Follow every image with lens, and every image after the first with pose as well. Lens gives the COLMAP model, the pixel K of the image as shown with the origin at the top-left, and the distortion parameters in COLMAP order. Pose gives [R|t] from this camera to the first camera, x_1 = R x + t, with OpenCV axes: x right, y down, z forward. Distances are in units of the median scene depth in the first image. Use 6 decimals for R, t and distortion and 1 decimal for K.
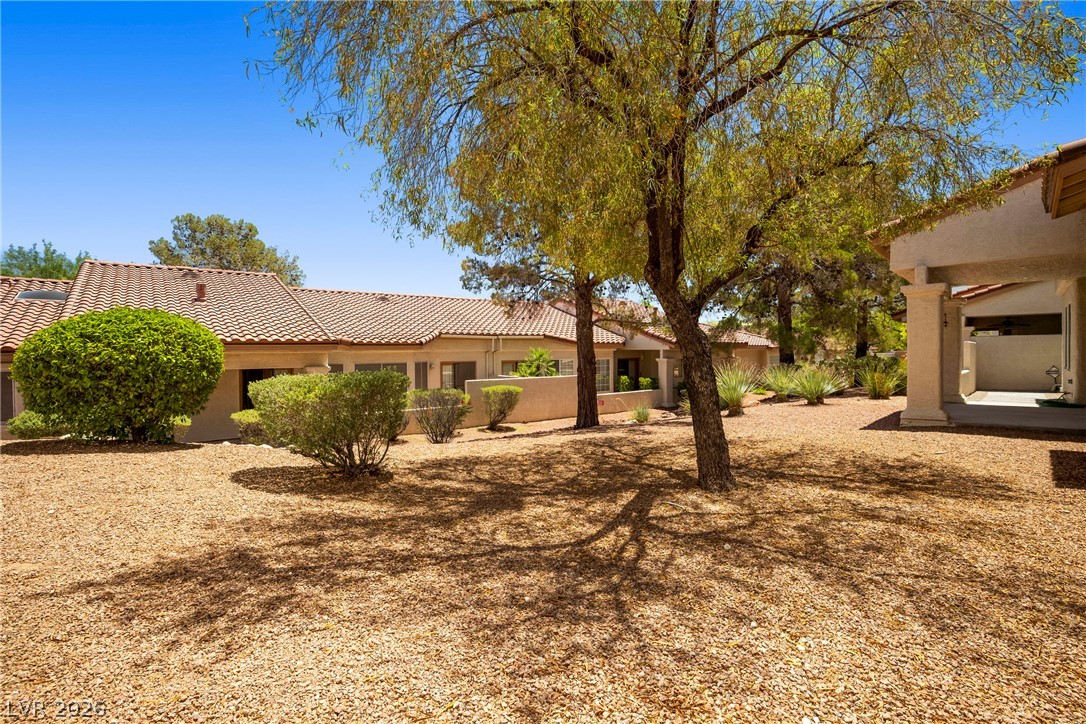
lens RADIAL K [[466.3, 0, 543.0], [0, 466.3, 362.0], [0, 0, 1]] dist [0.001158, 0.000106]
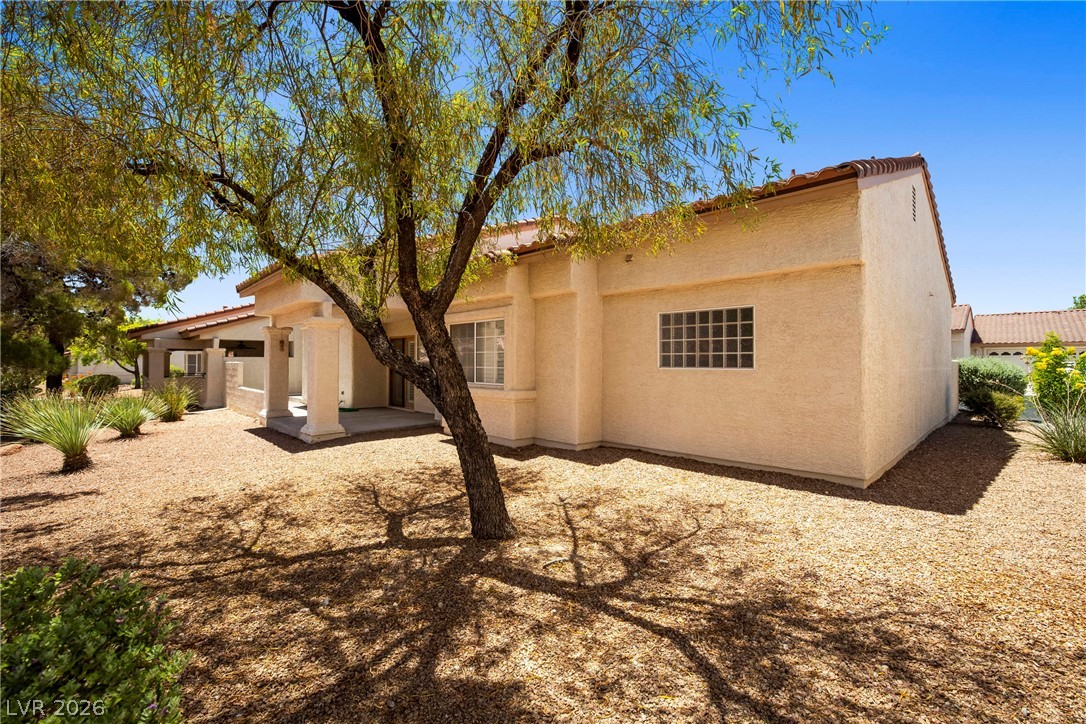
lens RADIAL K [[457.3, 0, 543.0], [0, 457.3, 362.0], [0, 0, 1]] dist [-0.031134, 0.000403]
pose [[0.119103, 0.015201, 0.992765, -0.658849], [0.018205, 0.999681, -0.017491, -0.066424], [-0.992715, 0.020156, 0.118789, 1.016946]]
